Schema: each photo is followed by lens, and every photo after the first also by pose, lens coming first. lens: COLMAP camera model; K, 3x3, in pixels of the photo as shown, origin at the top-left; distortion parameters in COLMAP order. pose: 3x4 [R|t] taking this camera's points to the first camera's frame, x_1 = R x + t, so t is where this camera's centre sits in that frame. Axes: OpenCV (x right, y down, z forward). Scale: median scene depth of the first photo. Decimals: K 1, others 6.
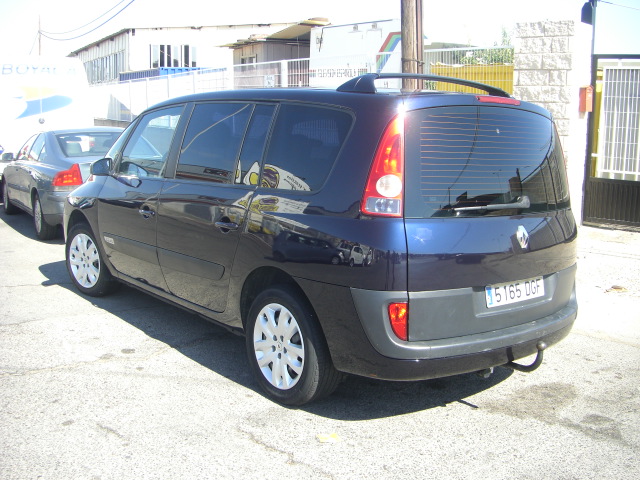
lens RADIAL K [[713.2, 0, 318.6], [0, 713.2, 239.5], [0, 0, 1]] dist [-0.132554, 0.000000]
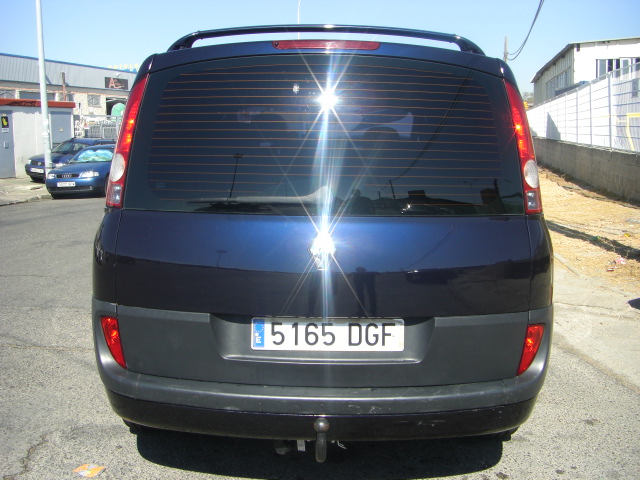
lens RADIAL K [[713.2, 0, 320.0], [0, 713.2, 239.4], [0, 0, 1]] dist [-0.132554, 0.000000]
pose [[0.772760, 0.062080, -0.631655, 0.690842], [-0.083544, 0.996495, -0.004269, -0.010704], [0.629176, 0.056070, 0.775238, 0.491513]]
